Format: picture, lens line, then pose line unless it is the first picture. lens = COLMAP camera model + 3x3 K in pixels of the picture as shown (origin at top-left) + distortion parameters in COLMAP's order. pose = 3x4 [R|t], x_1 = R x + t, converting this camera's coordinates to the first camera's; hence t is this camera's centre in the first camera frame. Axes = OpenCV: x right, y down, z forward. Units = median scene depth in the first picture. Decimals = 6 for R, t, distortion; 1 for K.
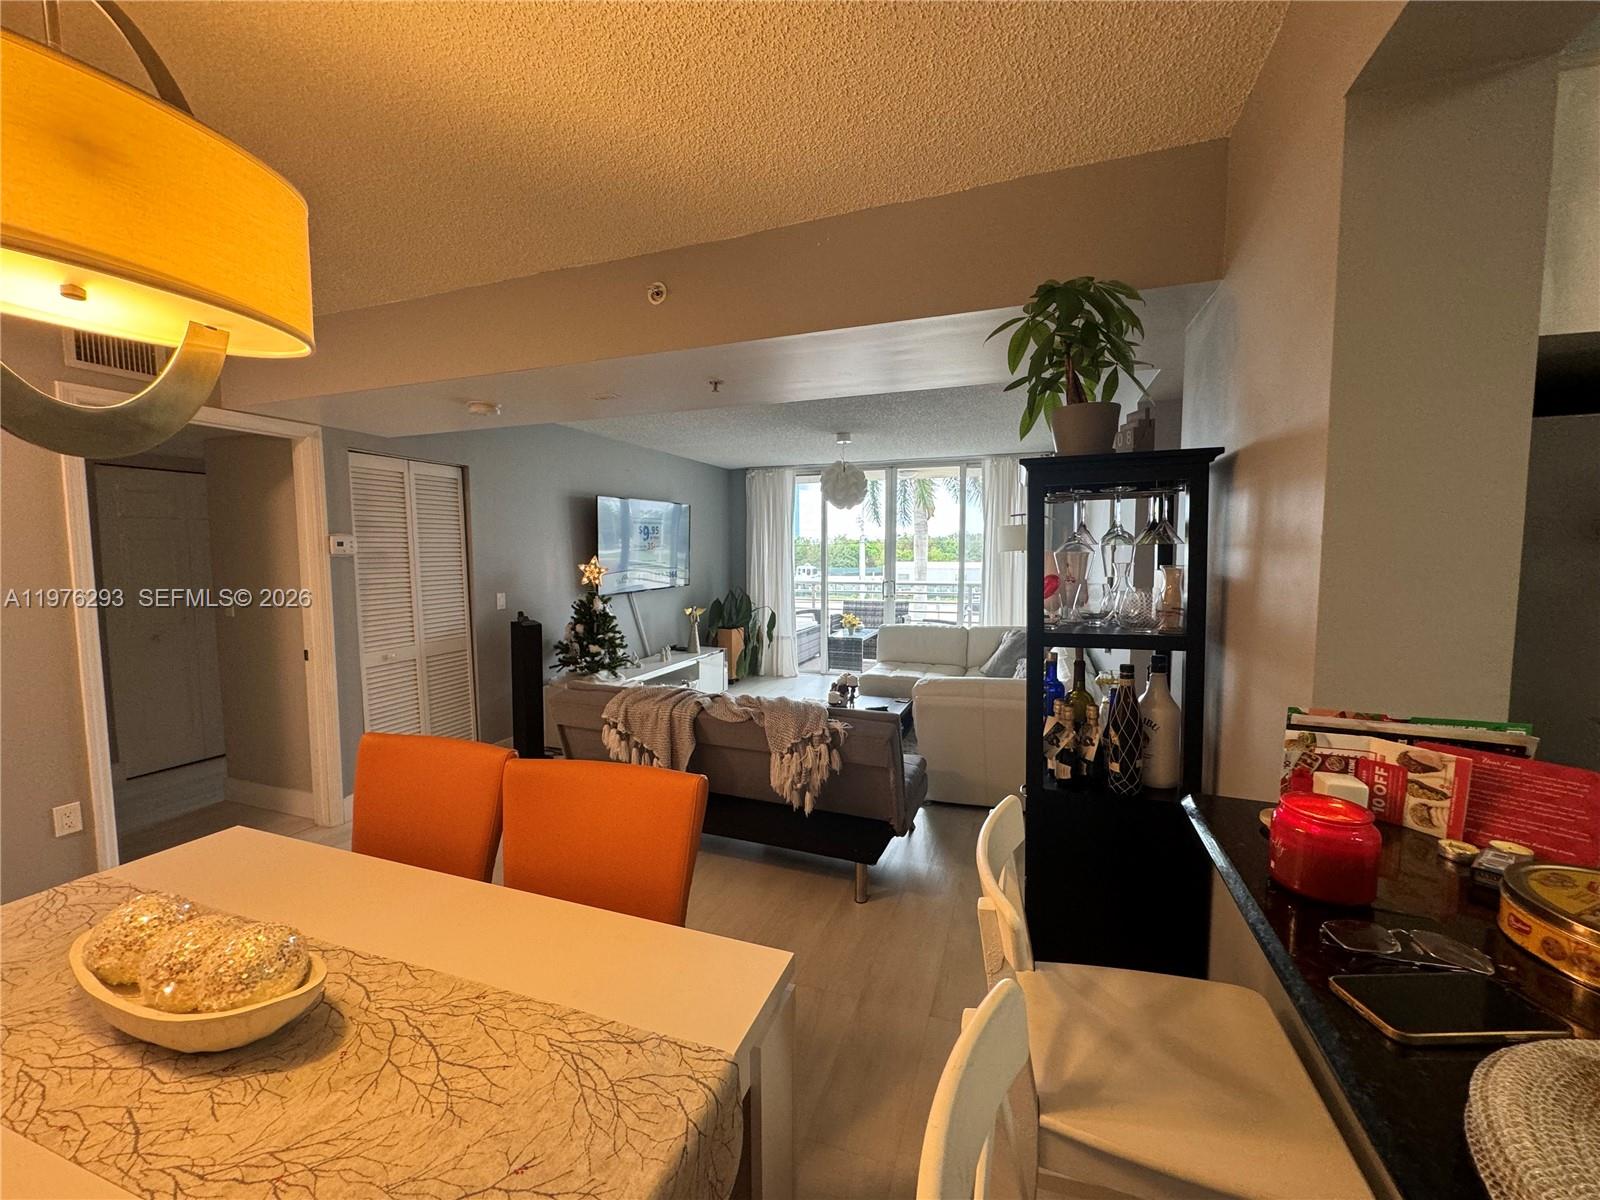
lens RADIAL K [[639.3, 0, 795.5], [0, 639.3, 599.7], [0, 0, 1]] dist [-0.000127, -0.000189]
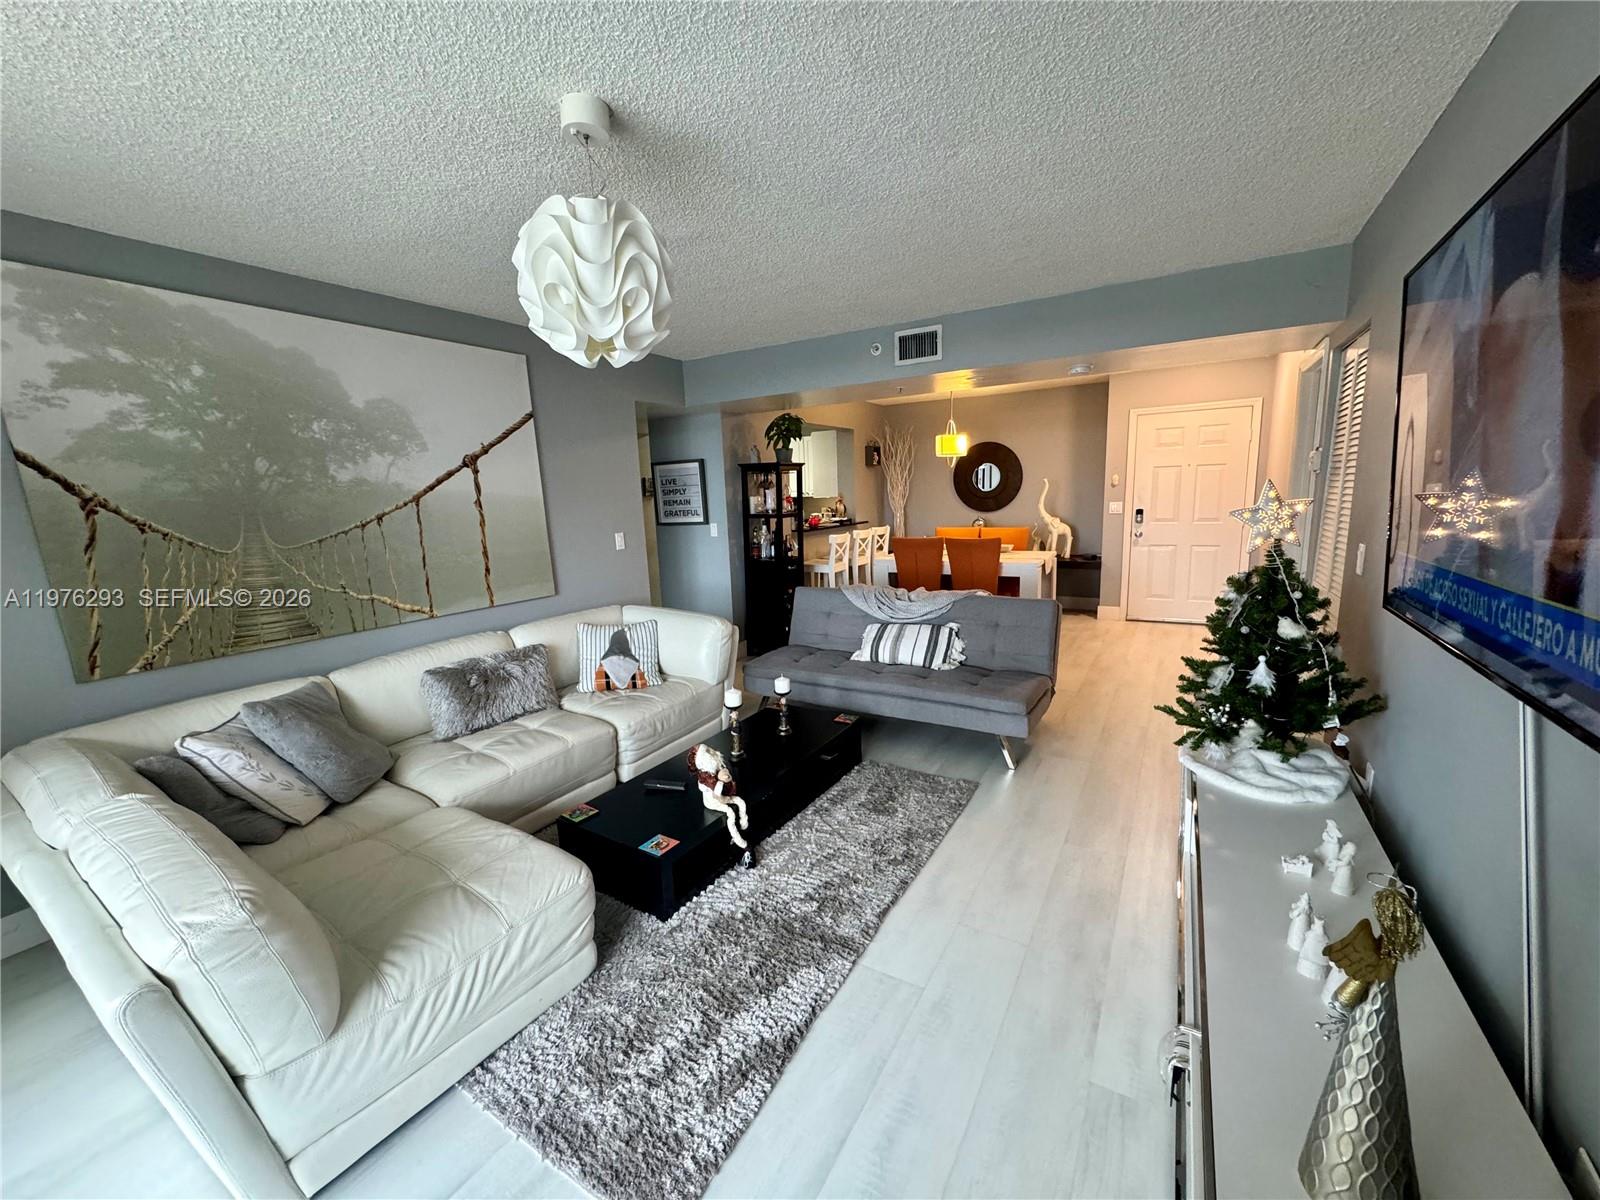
lens RADIAL K [[639.3, 0, 797.0], [0, 639.3, 599.3], [0, 0, 1]] dist [-0.000127, -0.000189]
pose [[-0.981692, 0.009211, 0.190252, -0.049922], [0.055813, 0.968899, 0.241082, -0.116439], [-0.182115, 0.247287, -0.951674, 1.564382]]
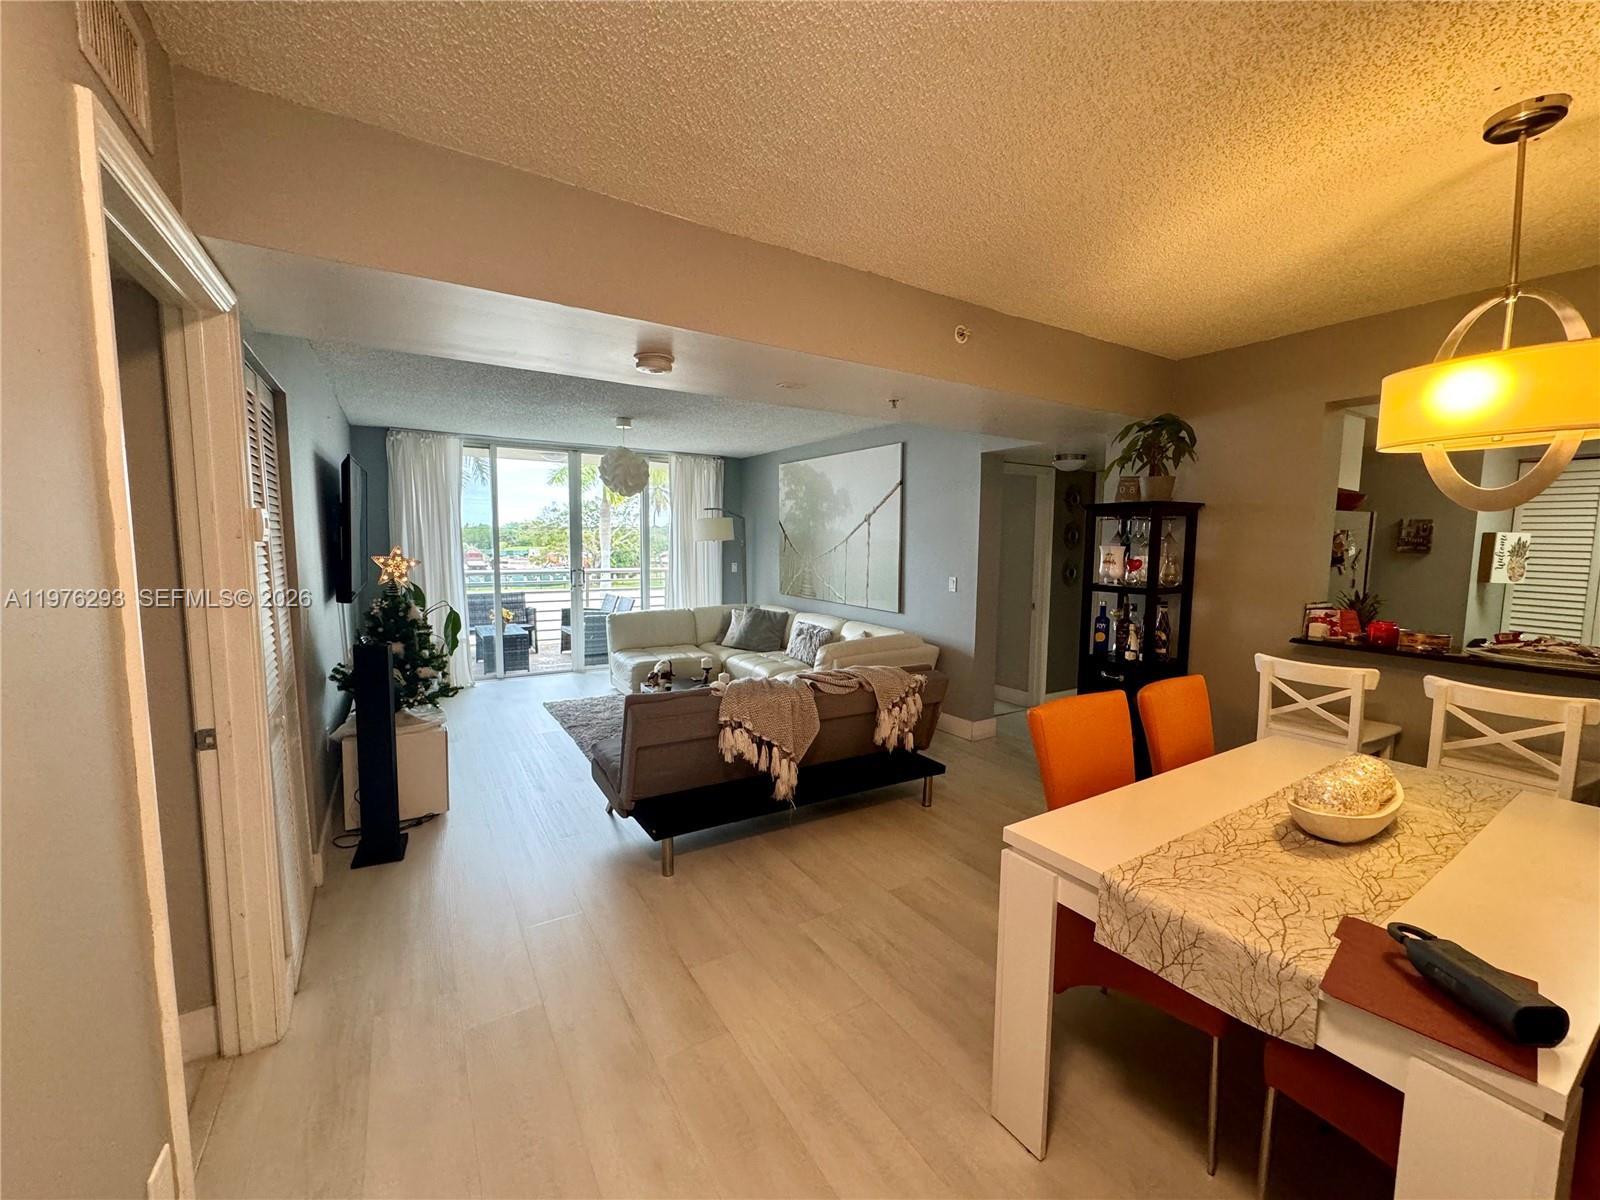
lens RADIAL K [[639.3, 0, 796.3], [0, 639.3, 598.4], [0, 0, 1]] dist [-0.000127, -0.000189]
pose [[0.611549, -0.063801, 0.788630, -0.607398], [0.047371, 0.997908, 0.043998, -0.018465], [-0.789787, 0.010451, 0.613292, 0.217178]]
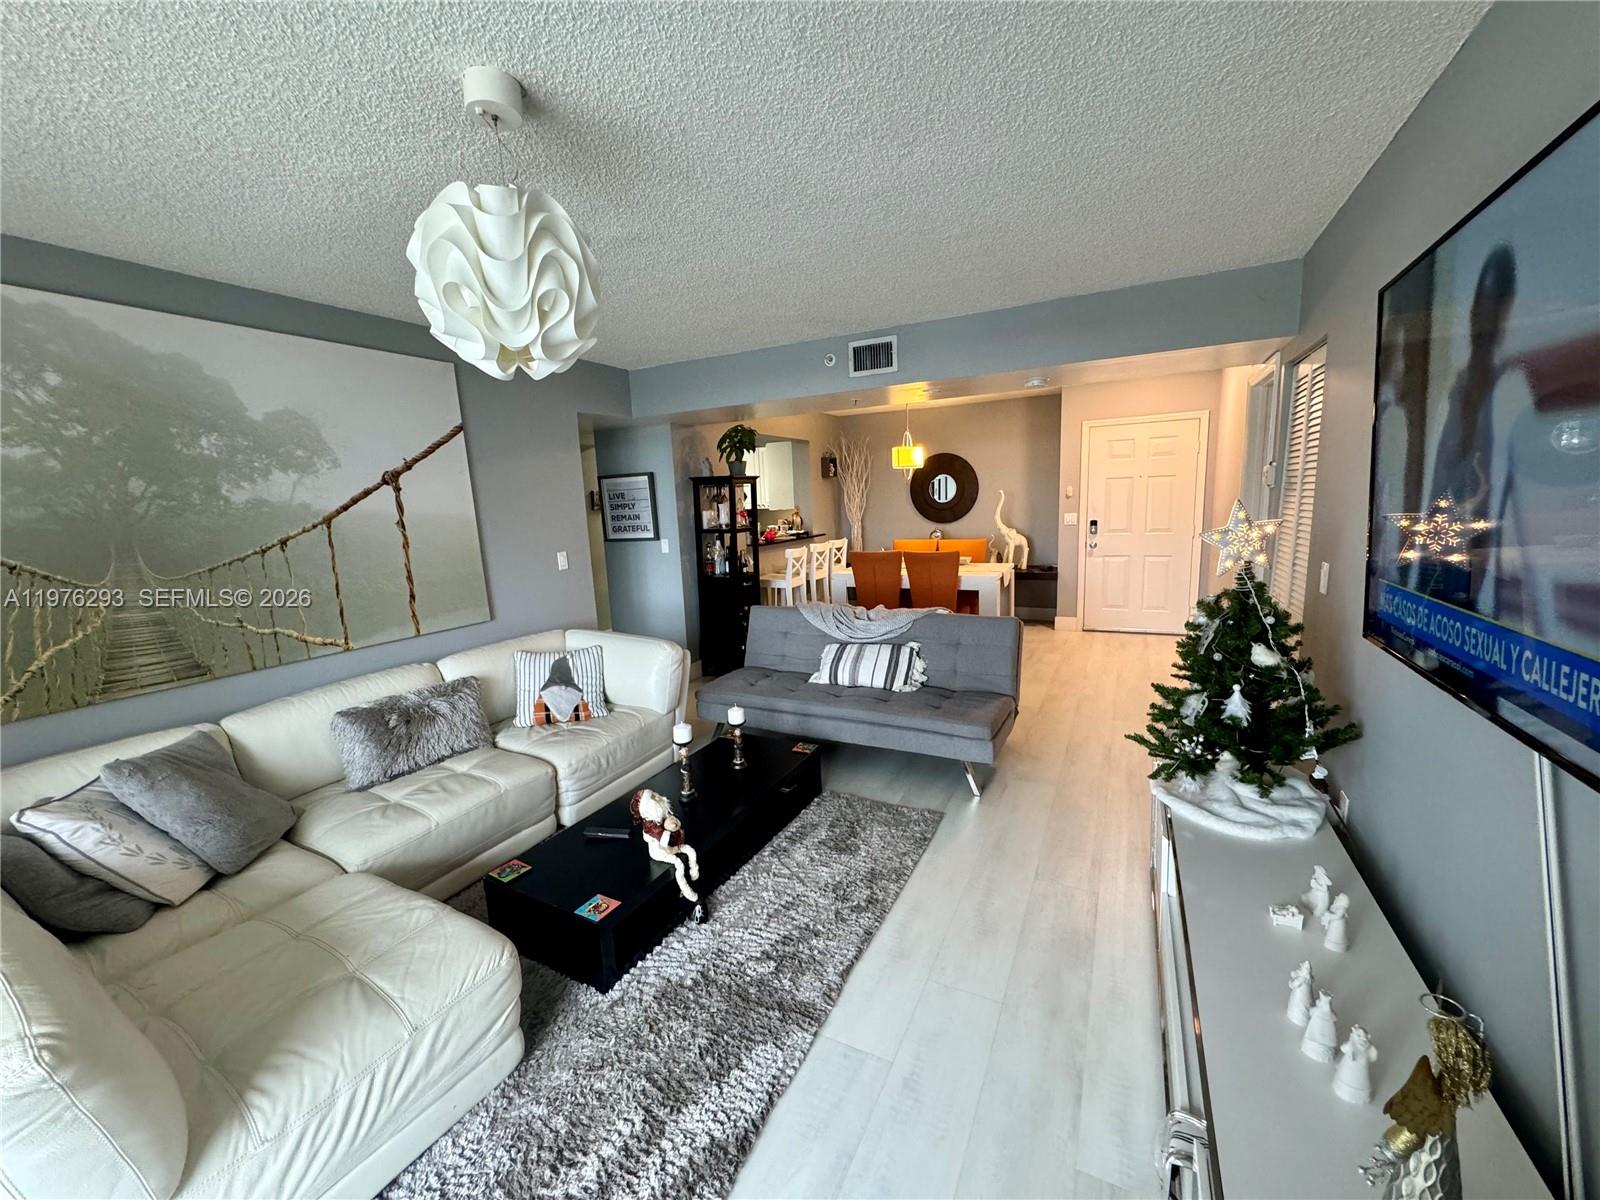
lens RADIAL K [[639.3, 0, 796.8], [0, 639.3, 599.6], [0, 0, 1]] dist [-0.000127, -0.000189]
pose [[-0.991445, 0.026679, 0.127768, -0.049146], [0.056094, 0.970971, 0.232527, -0.122673], [-0.117856, 0.237705, -0.964161, 1.521744]]
